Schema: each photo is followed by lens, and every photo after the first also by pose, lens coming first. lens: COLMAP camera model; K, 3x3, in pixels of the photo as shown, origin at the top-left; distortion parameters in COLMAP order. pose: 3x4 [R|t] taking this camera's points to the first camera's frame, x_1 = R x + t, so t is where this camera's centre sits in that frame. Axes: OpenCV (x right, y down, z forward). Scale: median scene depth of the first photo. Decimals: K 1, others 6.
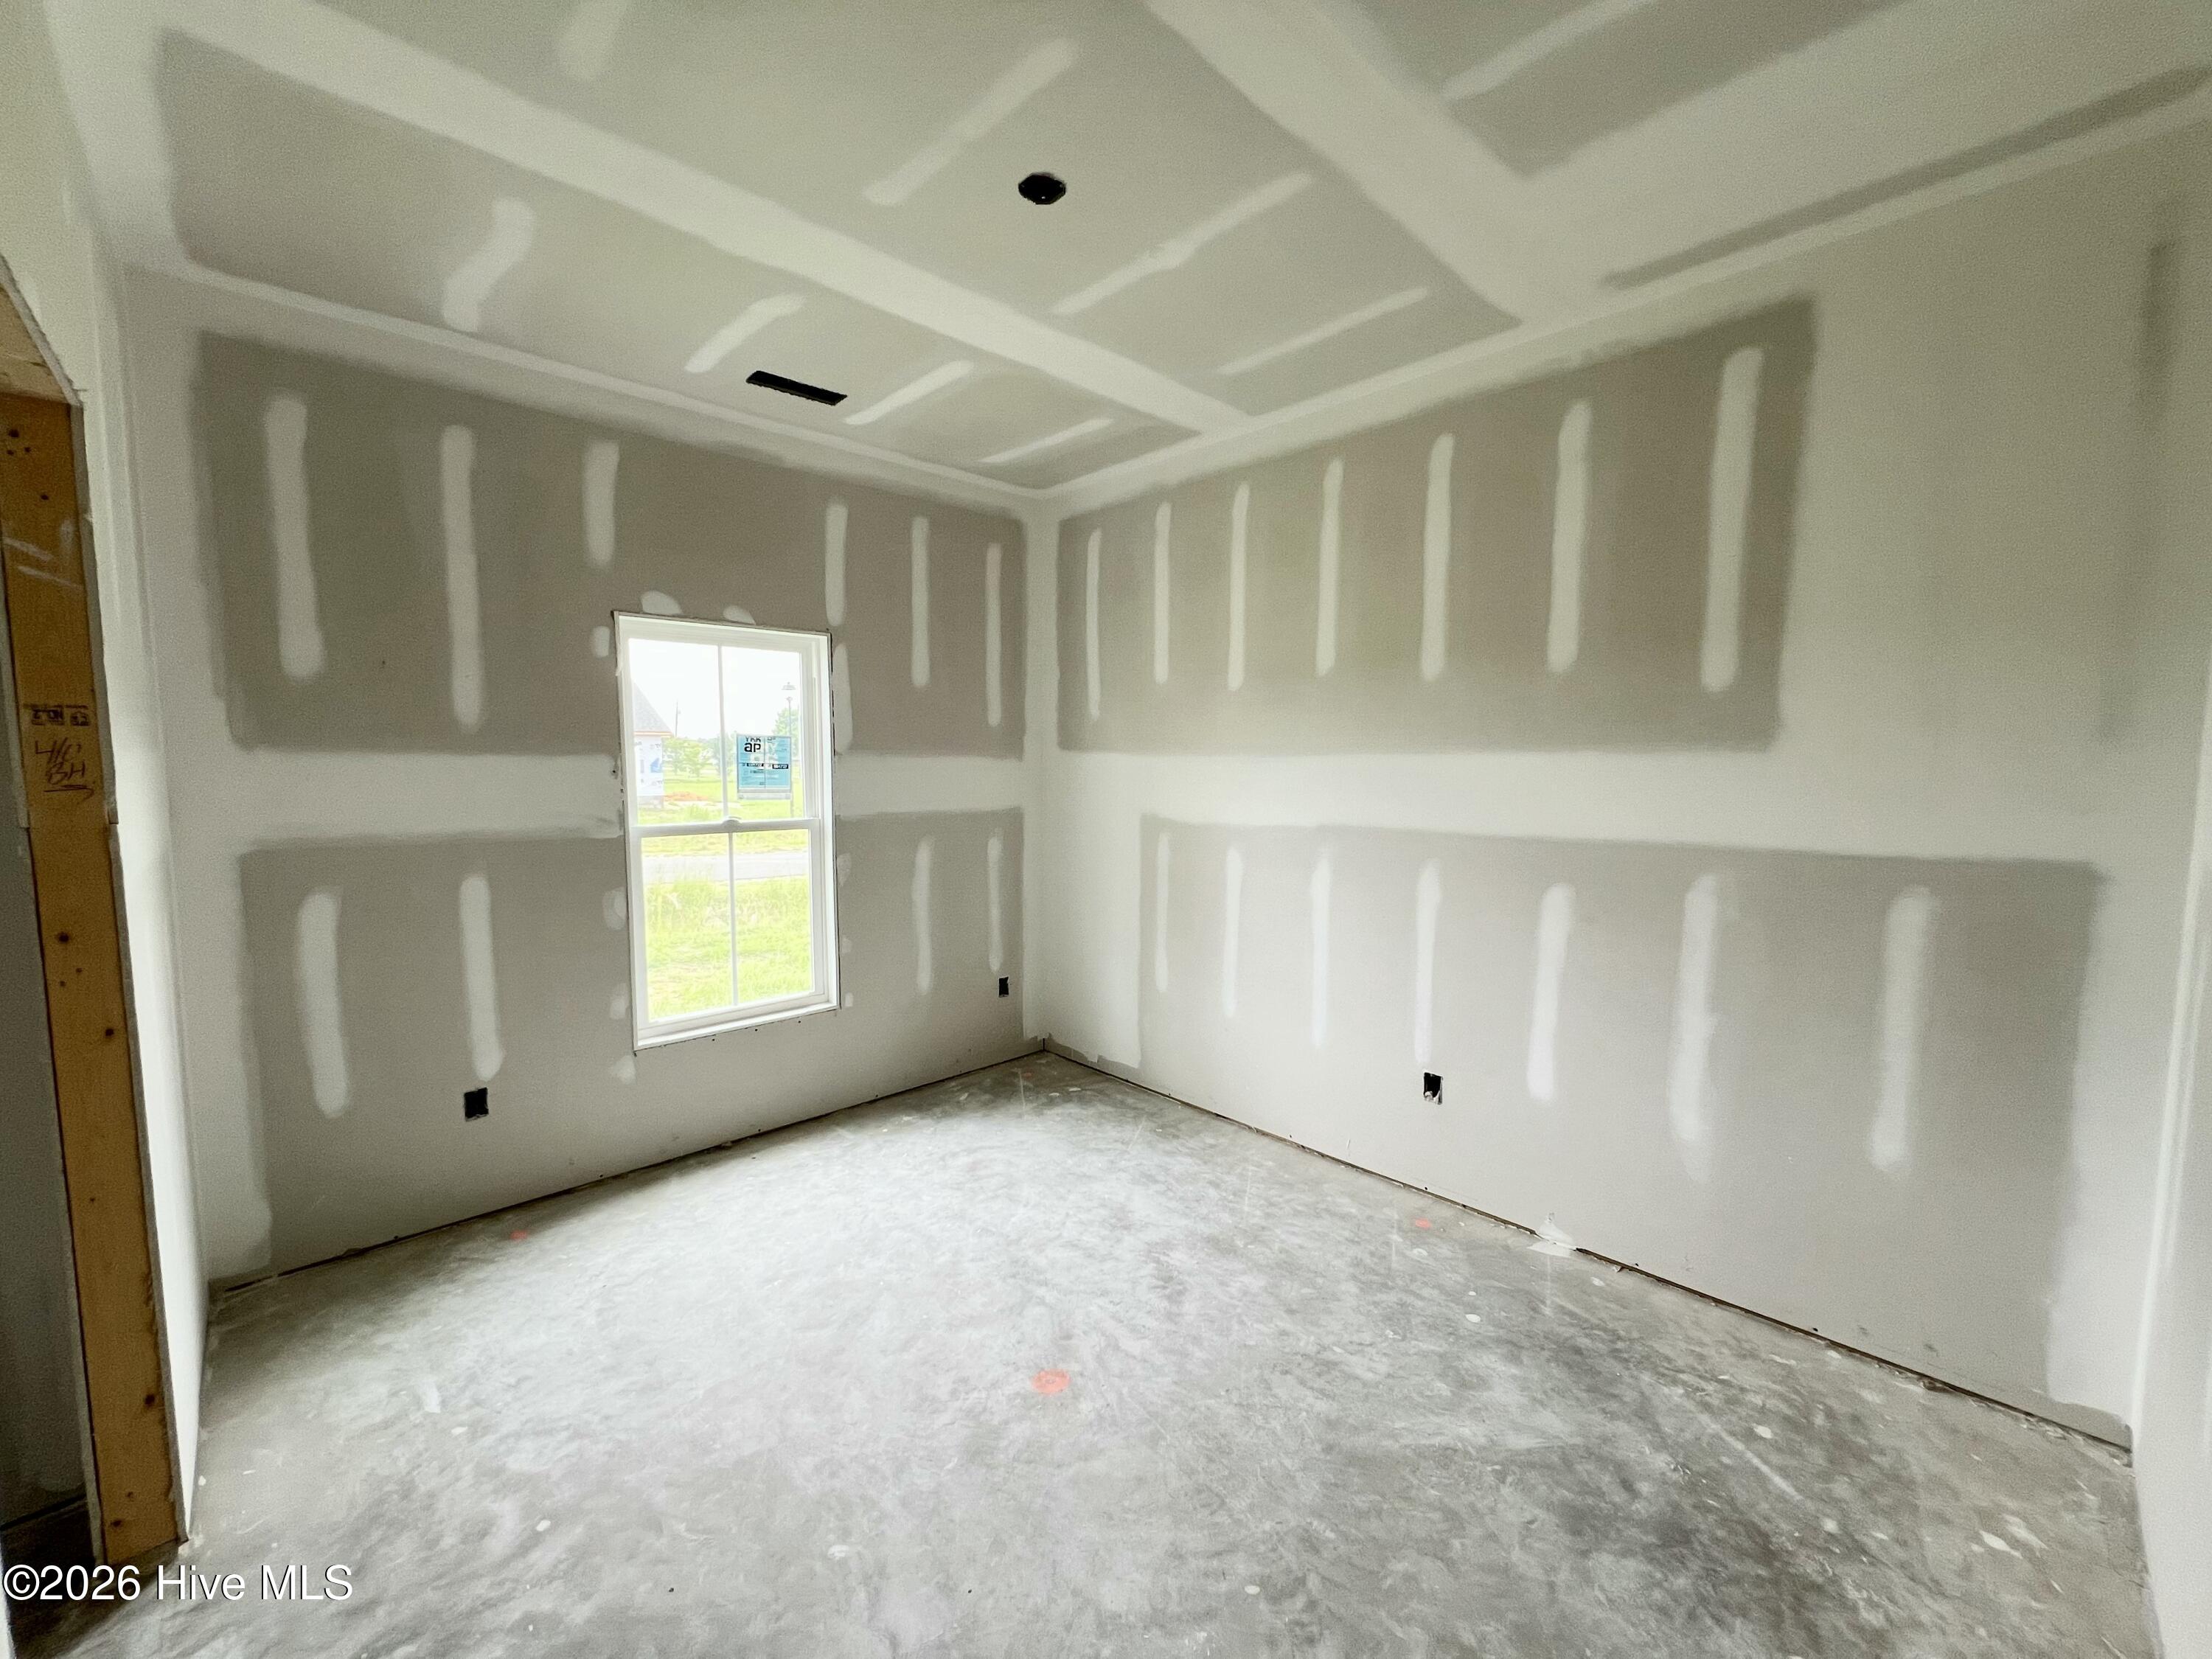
lens RADIAL K [[882.9, 0, 1113.1], [0, 882.9, 824.8], [0, 0, 1]] dist [-0.002642, 0.000841]
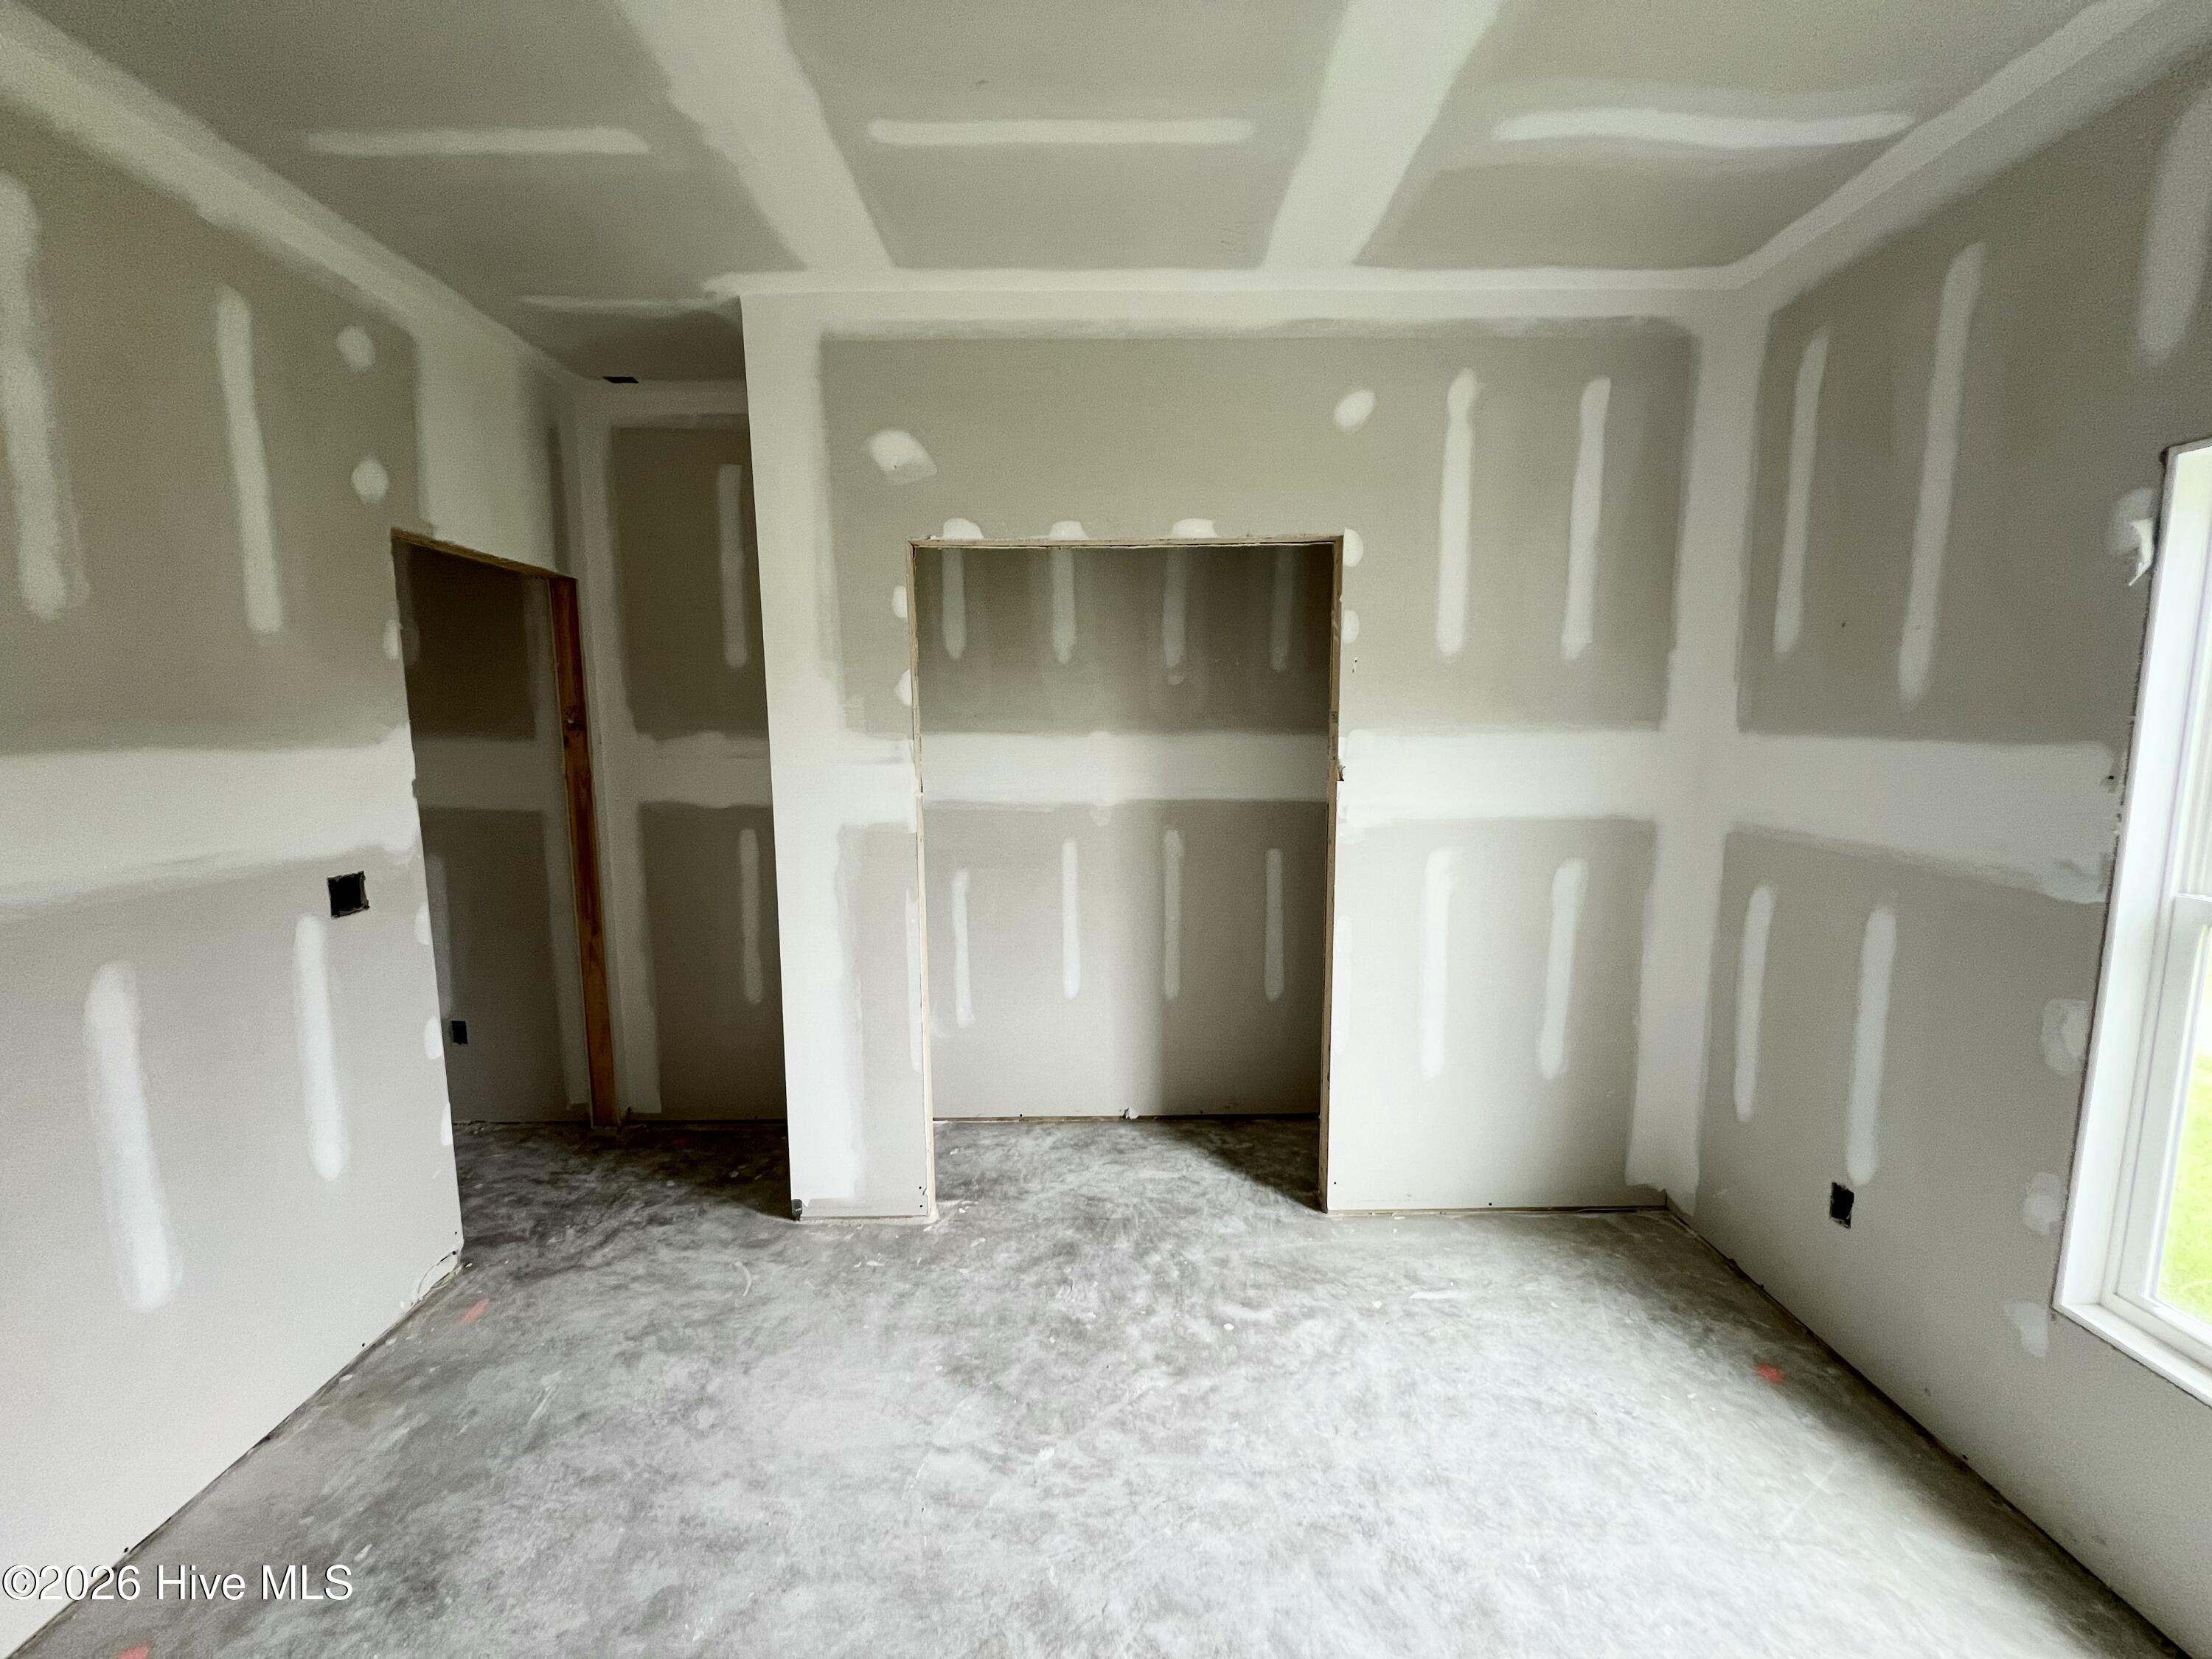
lens RADIAL K [[882.9, 0, 1102.3], [0, 882.9, 832.1], [0, 0, 1]] dist [-0.002642, 0.000841]
pose [[-0.694643, 0.094904, -0.713067, 0.271372], [-0.046136, 0.983341, 0.175819, -0.121700], [0.717874, 0.155029, -0.678692, 1.235783]]
